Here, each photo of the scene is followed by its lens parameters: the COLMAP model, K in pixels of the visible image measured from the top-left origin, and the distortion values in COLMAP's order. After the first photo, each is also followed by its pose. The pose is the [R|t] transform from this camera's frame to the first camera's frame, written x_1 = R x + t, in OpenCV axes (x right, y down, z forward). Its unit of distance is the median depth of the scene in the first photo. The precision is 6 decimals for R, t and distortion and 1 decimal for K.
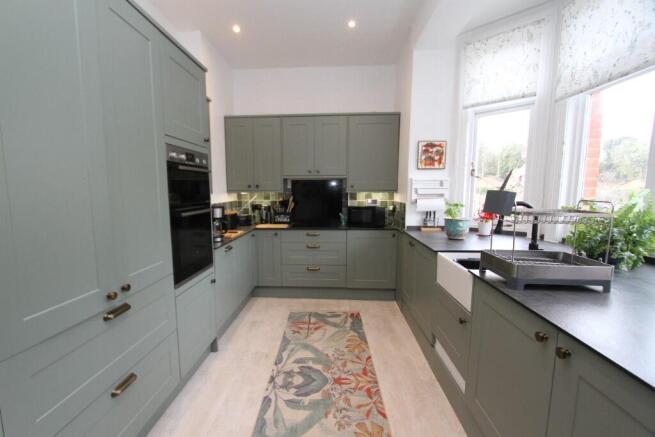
lens RADIAL K [[300.0, 0, 318.4], [0, 300.0, 224.7], [0, 0, 1]] dist [-0.001938, 0.000007]
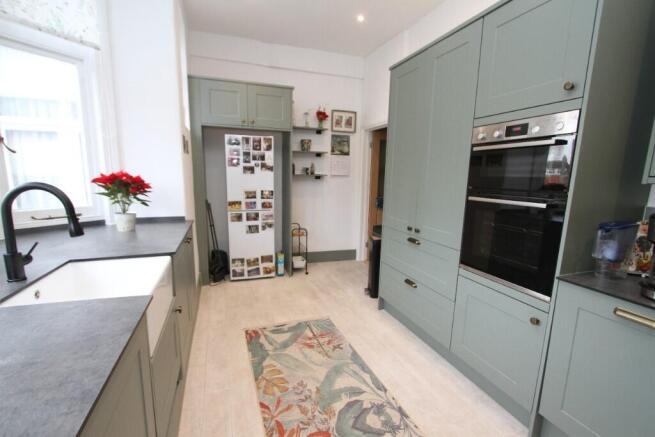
lens RADIAL K [[300.0, 0, 318.4], [0, 300.0, 224.7], [0, 0, 1]] dist [-0.001938, 0.000007]
pose [[-0.930576, 0.046798, -0.363096, 0.361950], [-0.058913, 0.959728, 0.274684, -0.188224], [0.361329, 0.277005, -0.890343, 1.707852]]
